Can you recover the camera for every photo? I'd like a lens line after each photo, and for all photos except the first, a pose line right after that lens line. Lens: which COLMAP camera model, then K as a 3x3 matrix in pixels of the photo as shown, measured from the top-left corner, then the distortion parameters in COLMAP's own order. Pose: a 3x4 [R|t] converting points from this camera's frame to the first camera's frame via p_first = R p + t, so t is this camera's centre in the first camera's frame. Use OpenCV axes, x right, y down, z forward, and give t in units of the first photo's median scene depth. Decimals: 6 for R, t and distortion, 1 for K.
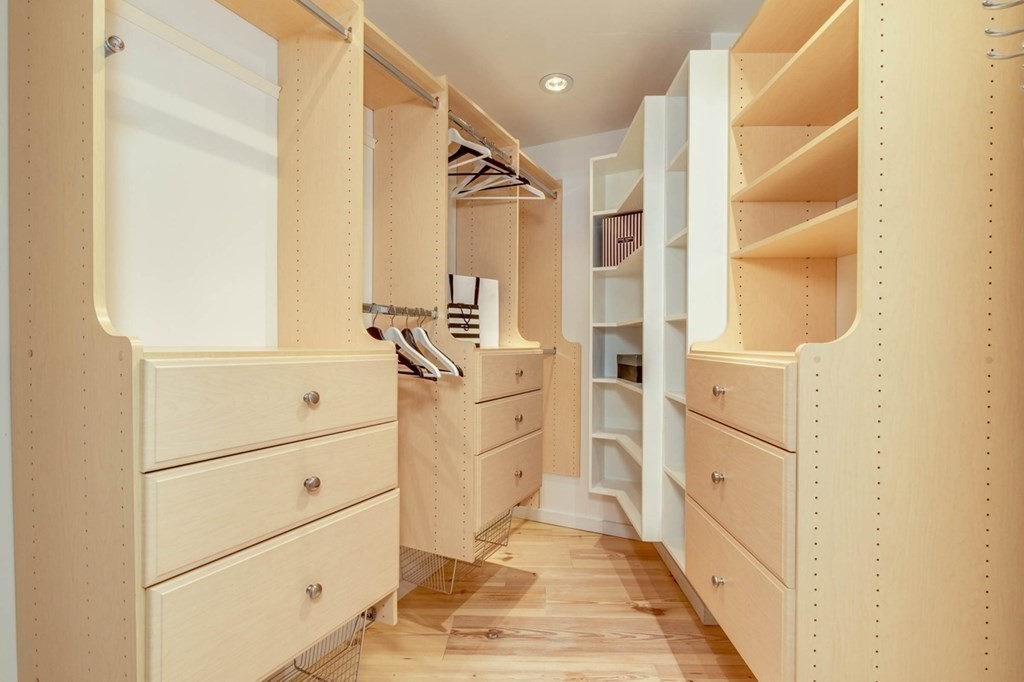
lens RADIAL K [[464.5, 0, 510.1], [0, 464.5, 343.7], [0, 0, 1]] dist [0.001412, -0.001626]
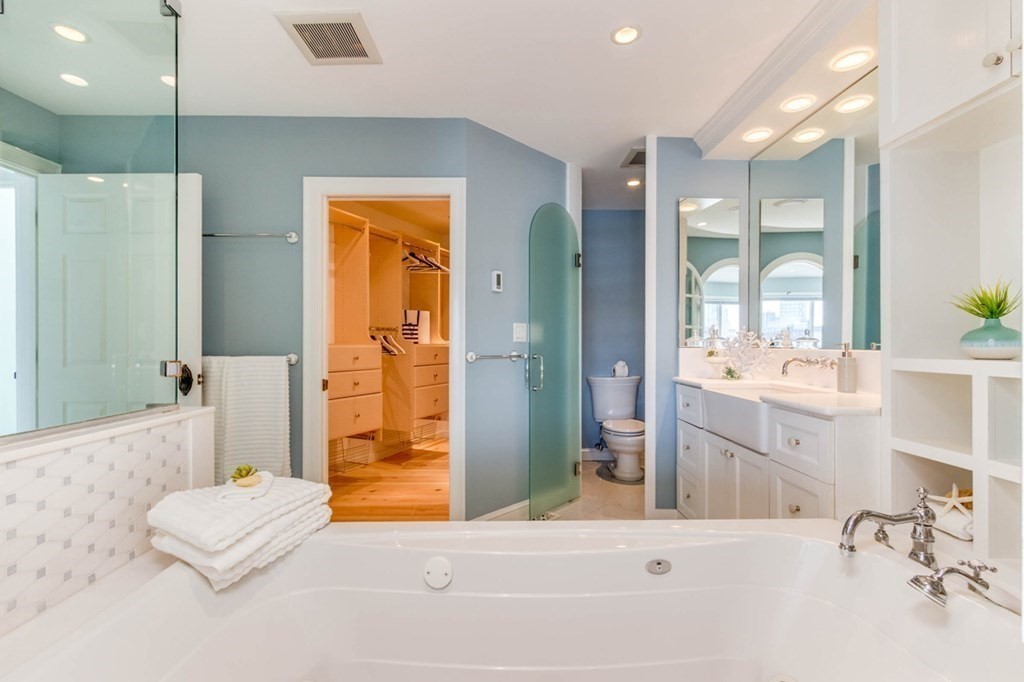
lens RADIAL K [[464.5, 0, 510.1], [0, 464.5, 343.7], [0, 0, 1]] dist [0.001412, -0.001626]
pose [[0.998992, -0.004864, 0.044633, 0.305813], [0.004940, 0.999987, -0.001589, 0.015914], [-0.044625, 0.001808, 0.999002, -1.380750]]
